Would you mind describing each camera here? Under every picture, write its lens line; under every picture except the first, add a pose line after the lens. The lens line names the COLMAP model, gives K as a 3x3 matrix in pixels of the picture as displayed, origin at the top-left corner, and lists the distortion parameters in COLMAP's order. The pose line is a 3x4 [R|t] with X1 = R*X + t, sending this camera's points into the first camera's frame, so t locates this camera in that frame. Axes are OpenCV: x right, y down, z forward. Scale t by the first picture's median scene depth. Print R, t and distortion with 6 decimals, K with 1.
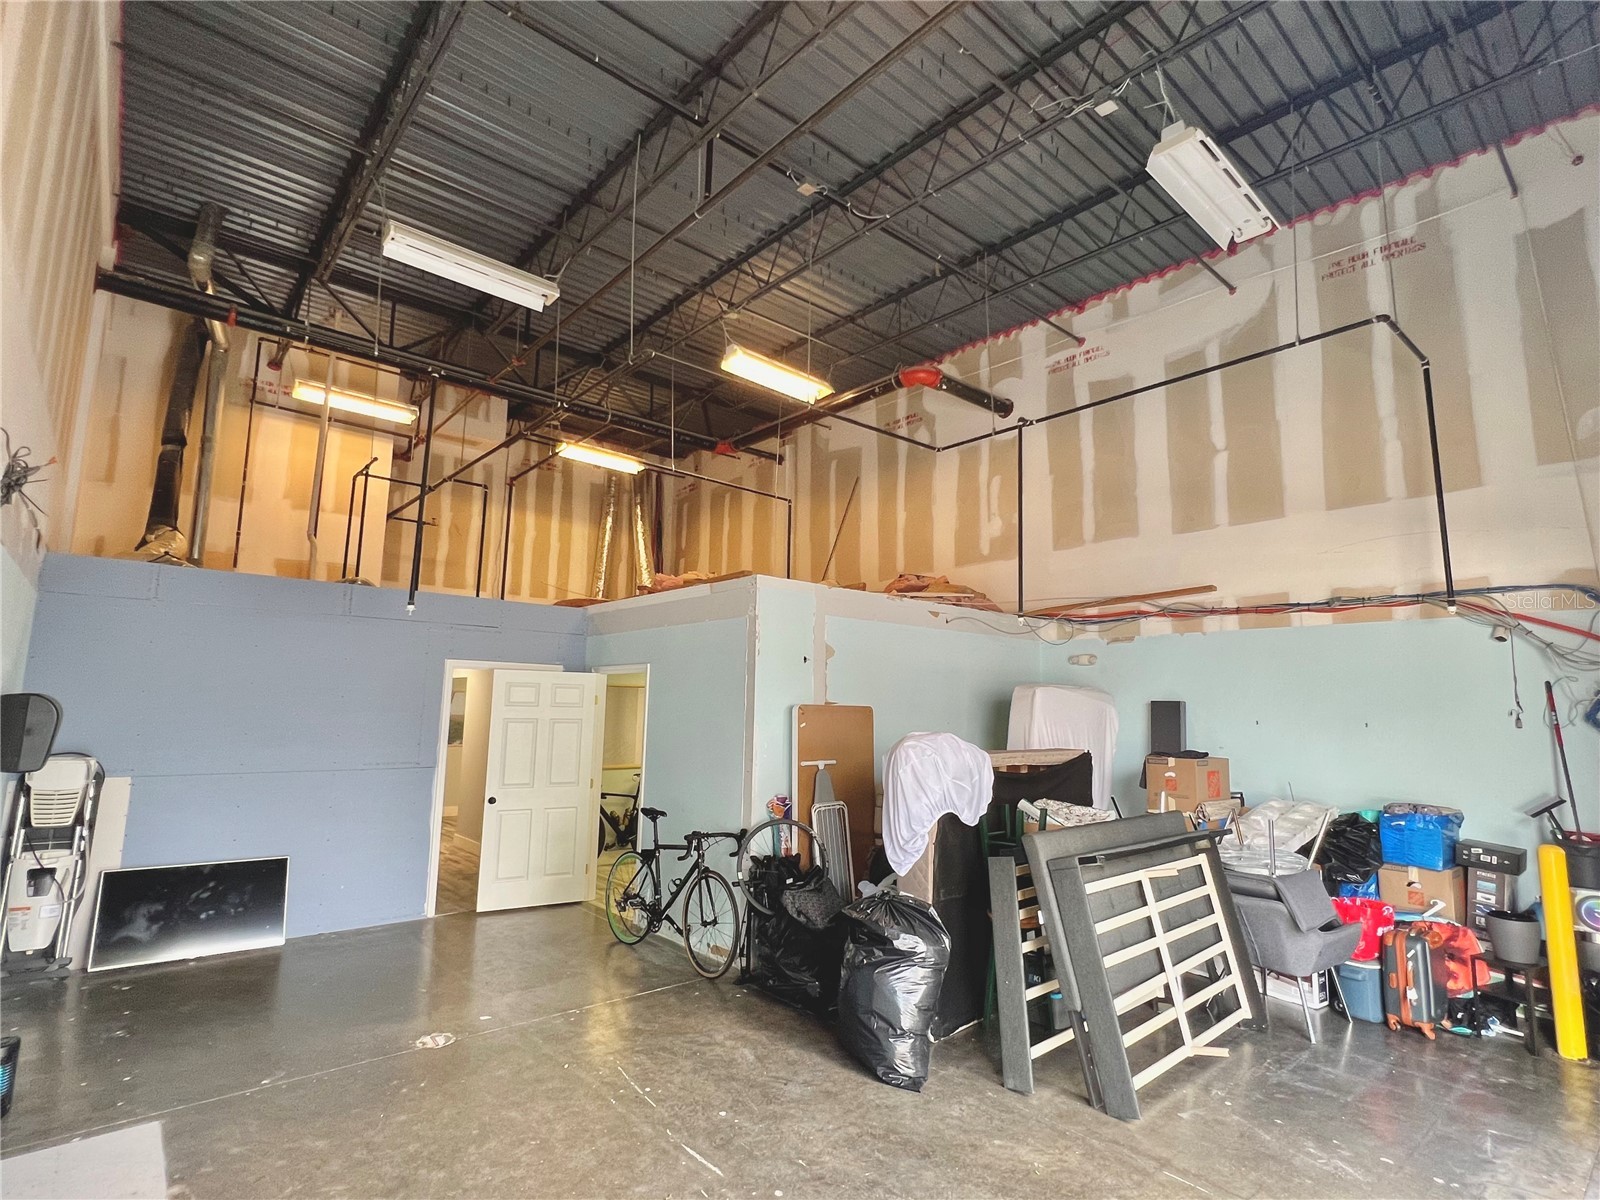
lens RADIAL K [[795.7, 0, 802.2], [0, 795.7, 606.0], [0, 0, 1]] dist [-0.001719, 0.000171]
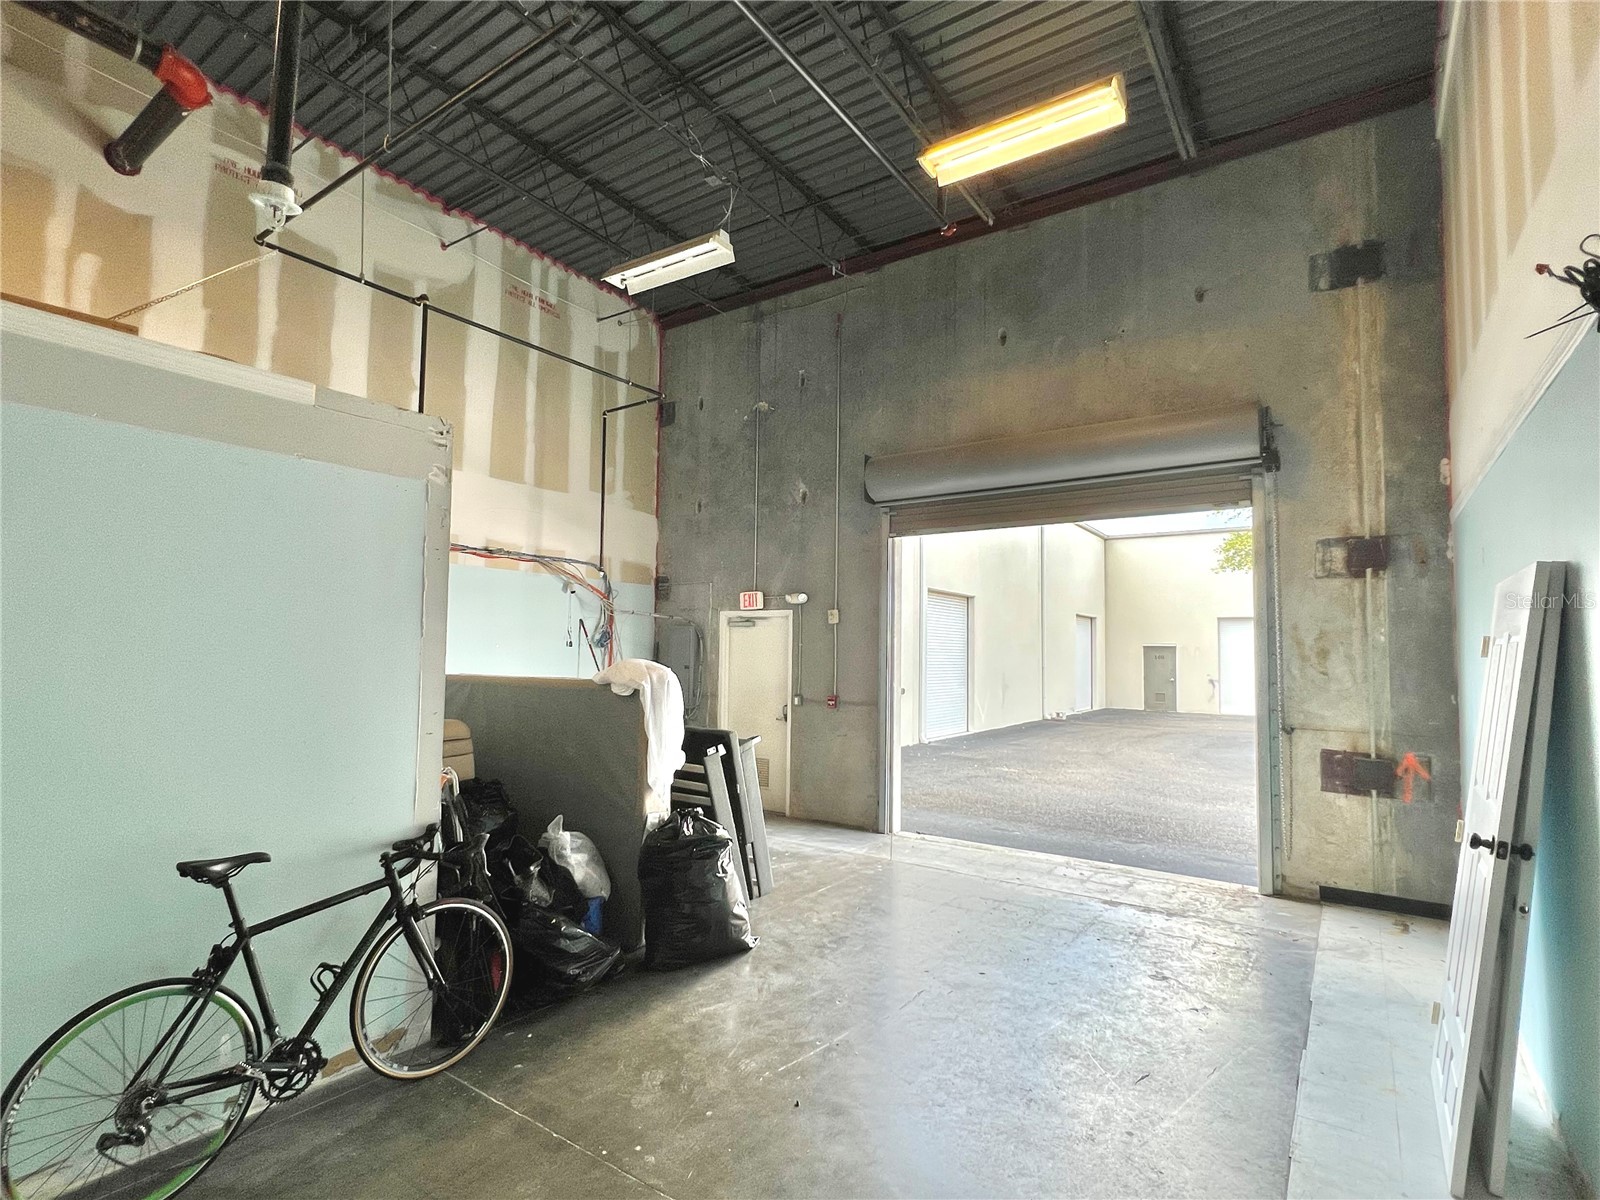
lens RADIAL K [[795.7, 0, 802.0], [0, 795.7, 598.4], [0, 0, 1]] dist [-0.001719, 0.000171]
pose [[-0.236025, 0.039186, 0.970957, -0.712562], [-0.152421, 0.985326, -0.076818, 0.096541], [-0.959719, -0.166125, -0.226588, 0.823640]]
